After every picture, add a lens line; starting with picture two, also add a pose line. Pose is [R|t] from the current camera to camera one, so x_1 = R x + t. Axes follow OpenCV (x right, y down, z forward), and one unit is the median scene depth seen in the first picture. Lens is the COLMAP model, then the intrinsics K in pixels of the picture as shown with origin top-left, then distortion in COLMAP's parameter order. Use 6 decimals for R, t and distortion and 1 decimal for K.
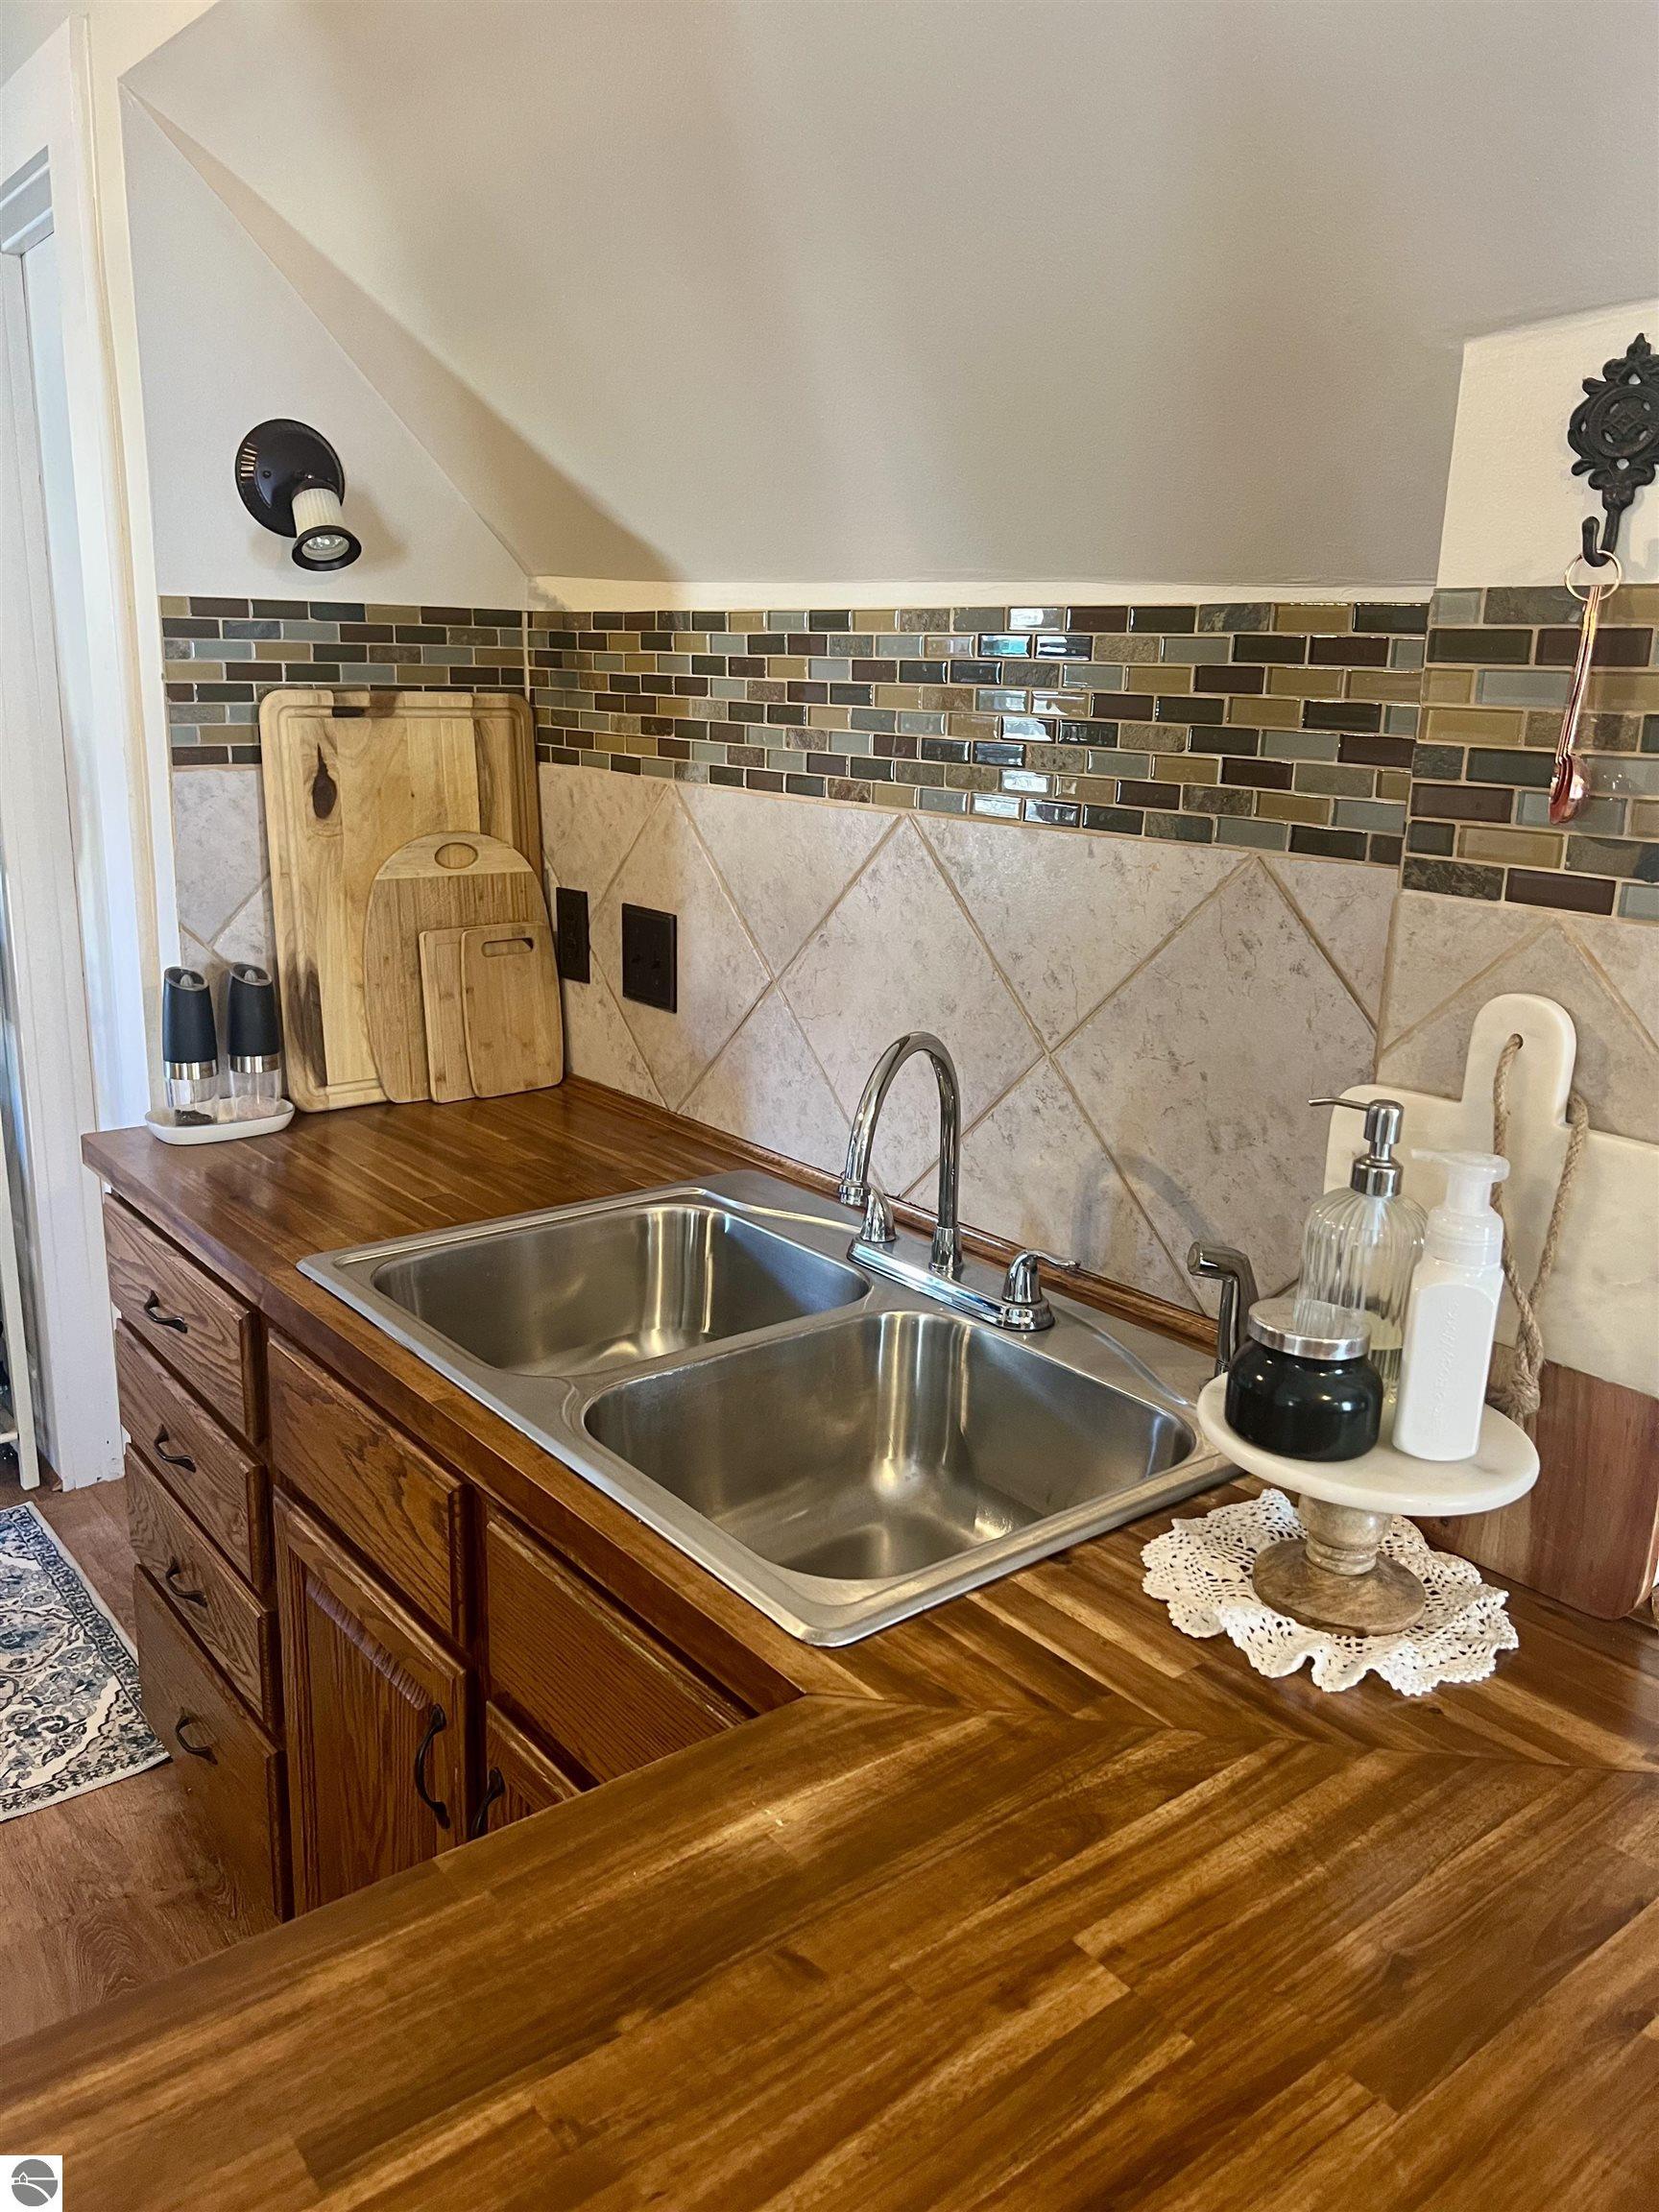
lens RADIAL K [[1689.0, 0, 829.5], [0, 1689.0, 1106.0], [0, 0, 1]] dist [0.097820, -0.109707]
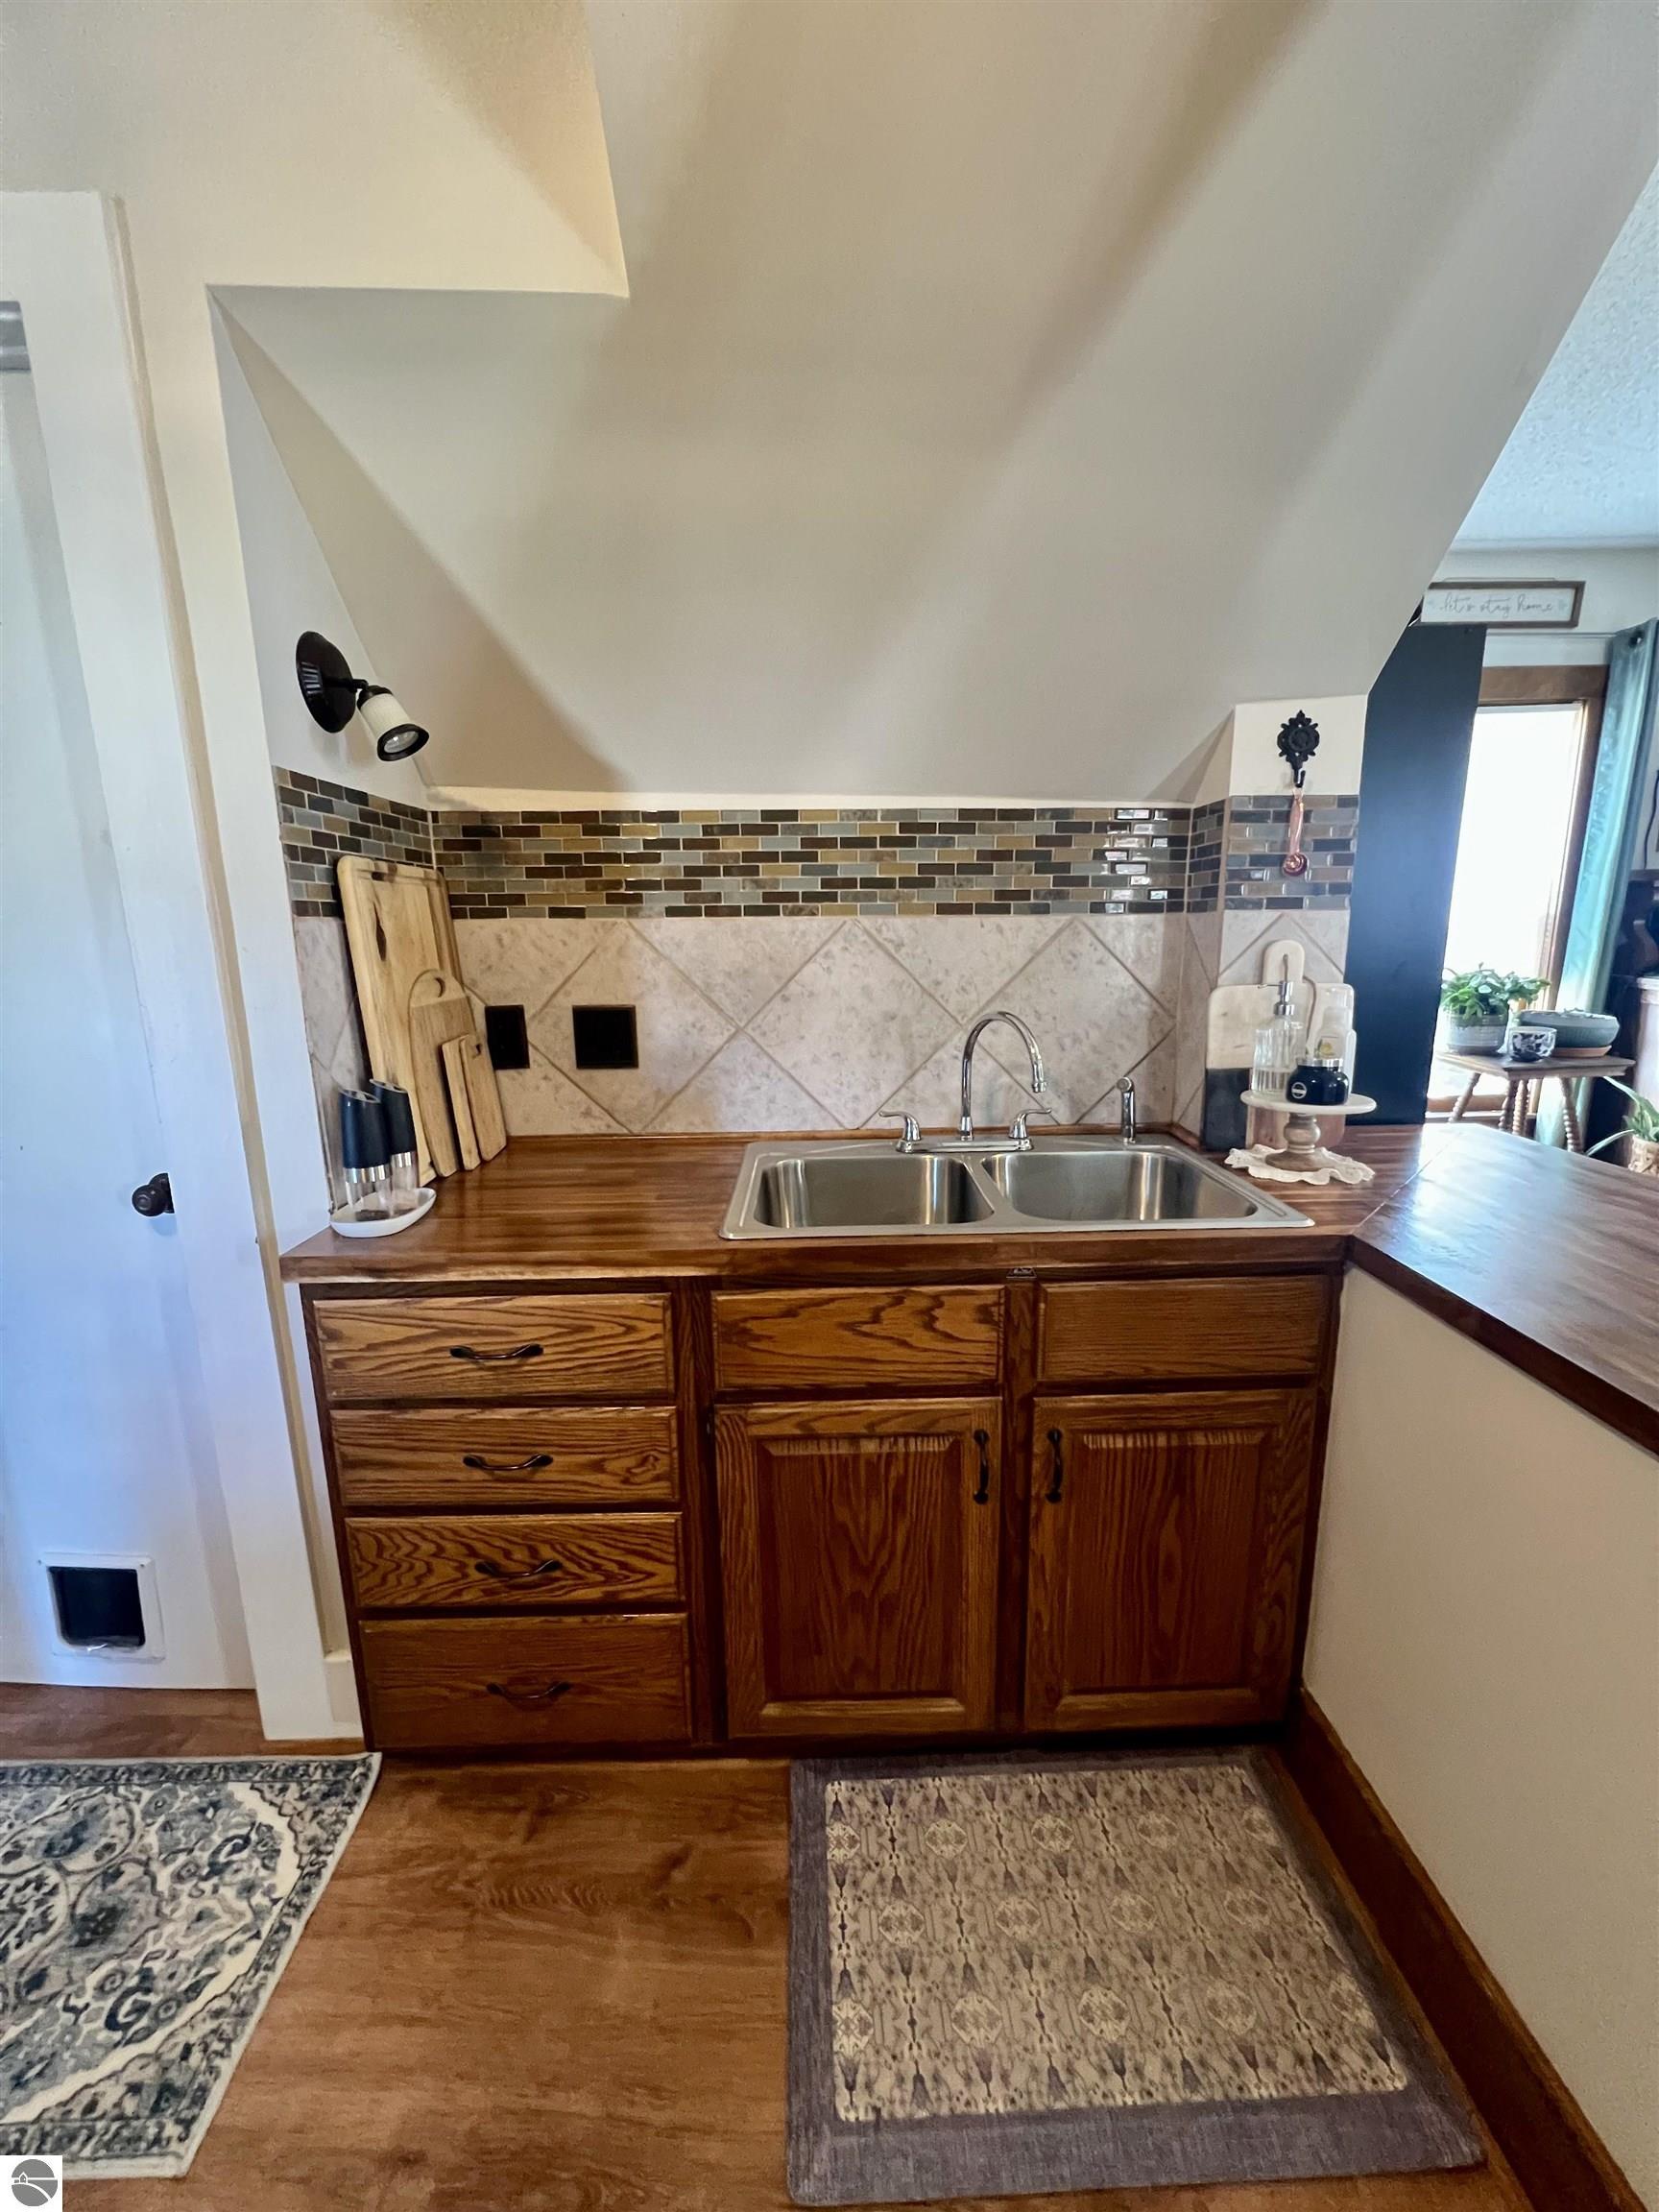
lens RADIAL K [[888.3, 0, 831.2], [0, 888.3, 1114.9], [0, 0, 1]] dist [0.009139, -0.000115]
pose [[0.598073, -0.193488, 0.777734, -0.674265], [0.227558, 0.971478, 0.066698, -0.029103], [-0.768457, 0.137089, 0.625045, 0.381401]]
